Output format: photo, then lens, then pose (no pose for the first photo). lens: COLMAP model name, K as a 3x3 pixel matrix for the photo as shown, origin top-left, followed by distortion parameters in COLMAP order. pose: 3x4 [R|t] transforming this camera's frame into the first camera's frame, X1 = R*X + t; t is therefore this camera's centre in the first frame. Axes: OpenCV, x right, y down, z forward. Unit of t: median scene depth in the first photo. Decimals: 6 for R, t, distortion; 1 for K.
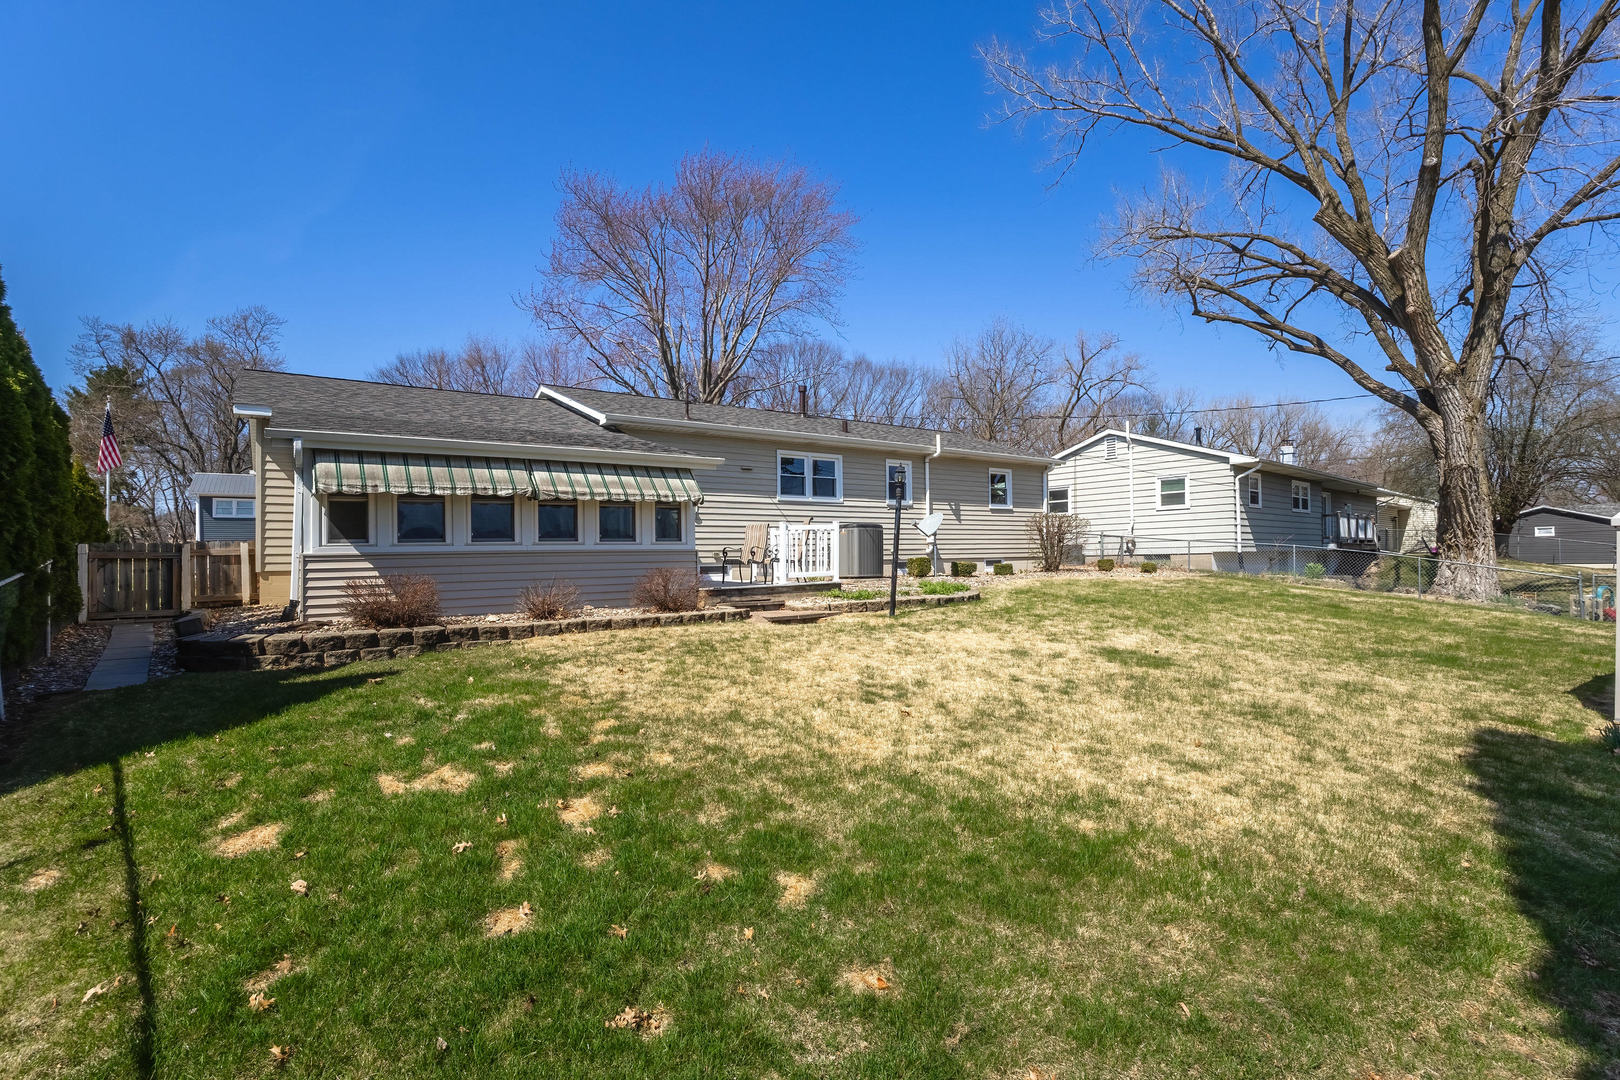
lens RADIAL K [[744.1, 0, 798.2], [0, 744.1, 552.4], [0, 0, 1]] dist [-0.024001, 0.000693]
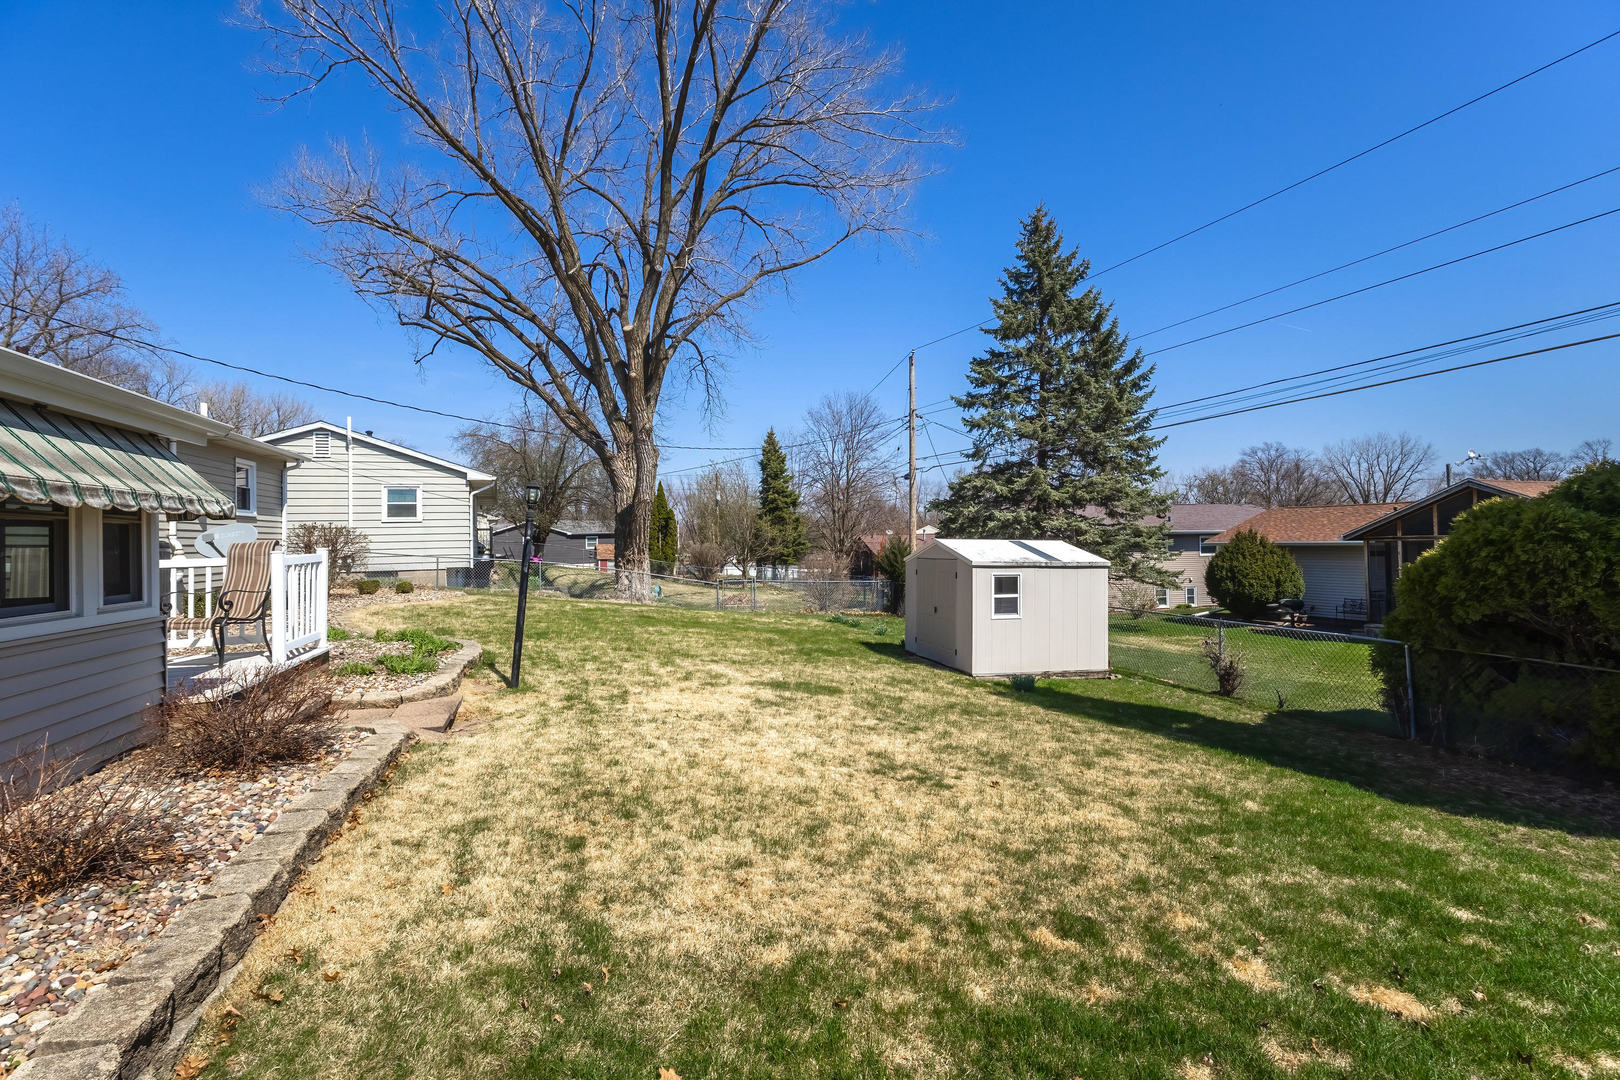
lens RADIAL K [[744.1, 0, 802.4], [0, 744.1, 544.5], [0, 0, 1]] dist [-0.024001, 0.000693]
pose [[0.316315, 0.007099, 0.948628, -0.286678], [0.003537, 0.999956, -0.008663, -0.027803], [-0.948648, 0.006096, 0.316276, 0.323662]]
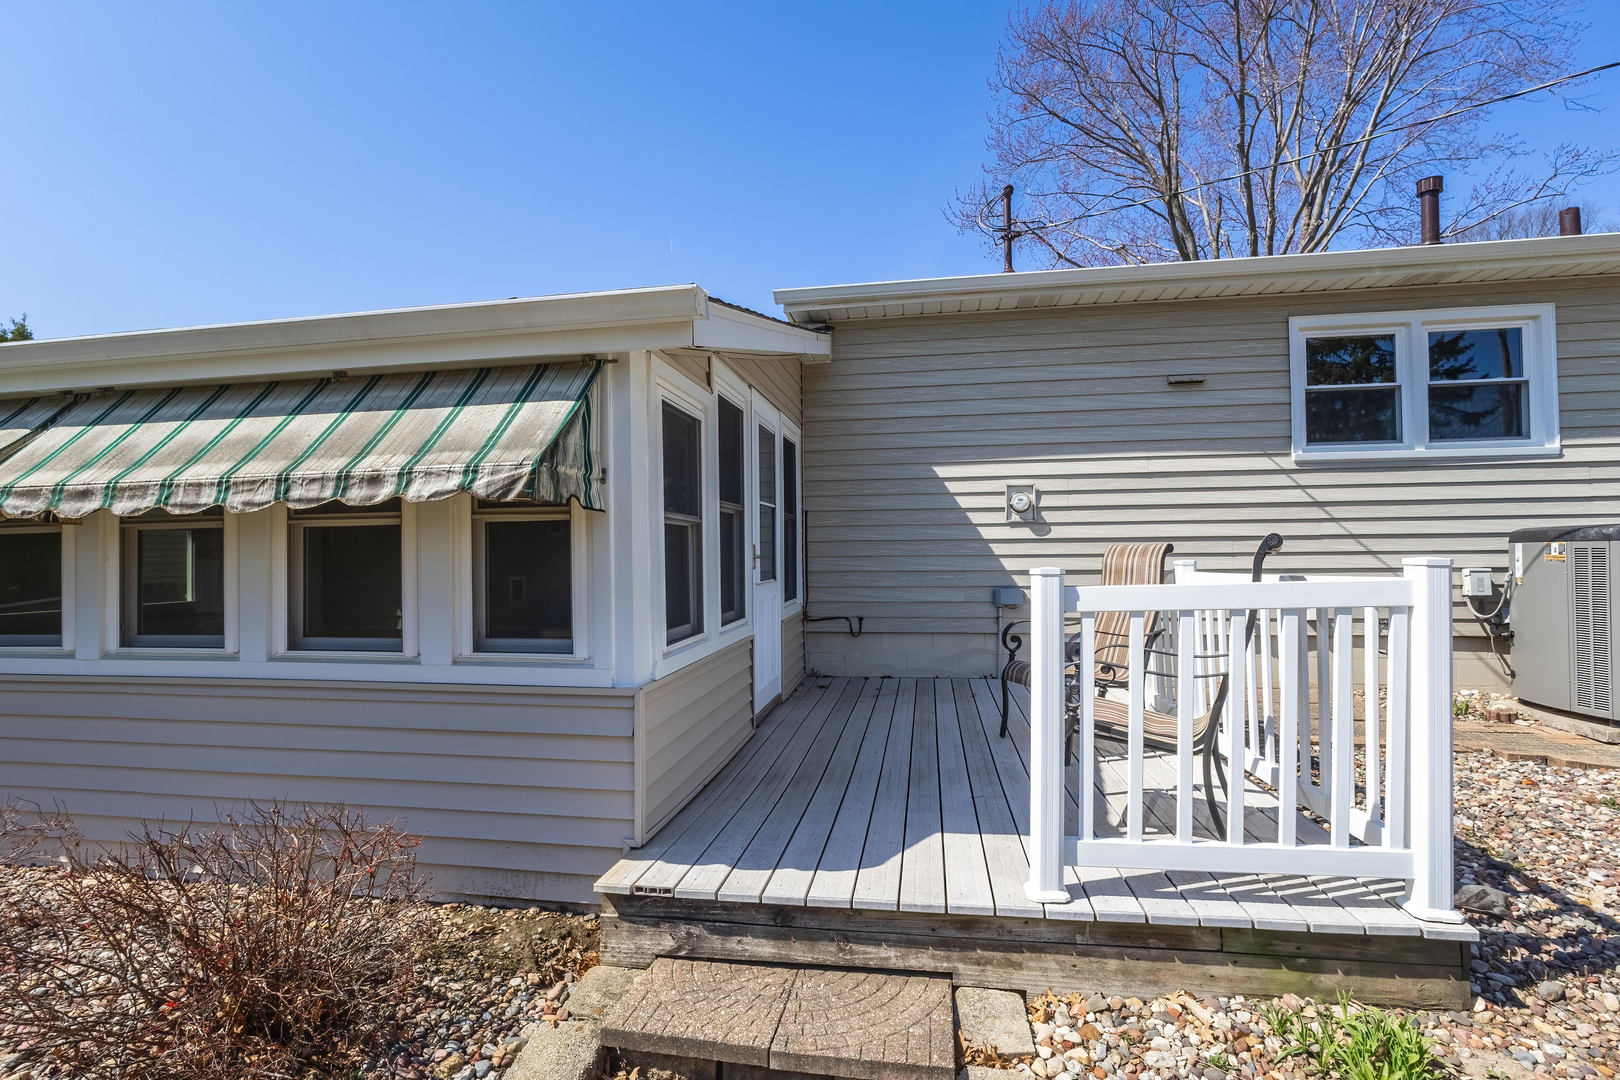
lens RADIAL K [[744.1, 0, 803.0], [0, 744.1, 526.4], [0, 0, 1]] dist [-0.024001, 0.000693]
pose [[0.715018, -0.010429, -0.699028, 0.046364], [0.005474, 0.999942, -0.009320, -0.035987], [0.699085, 0.002838, 0.715033, 0.569186]]
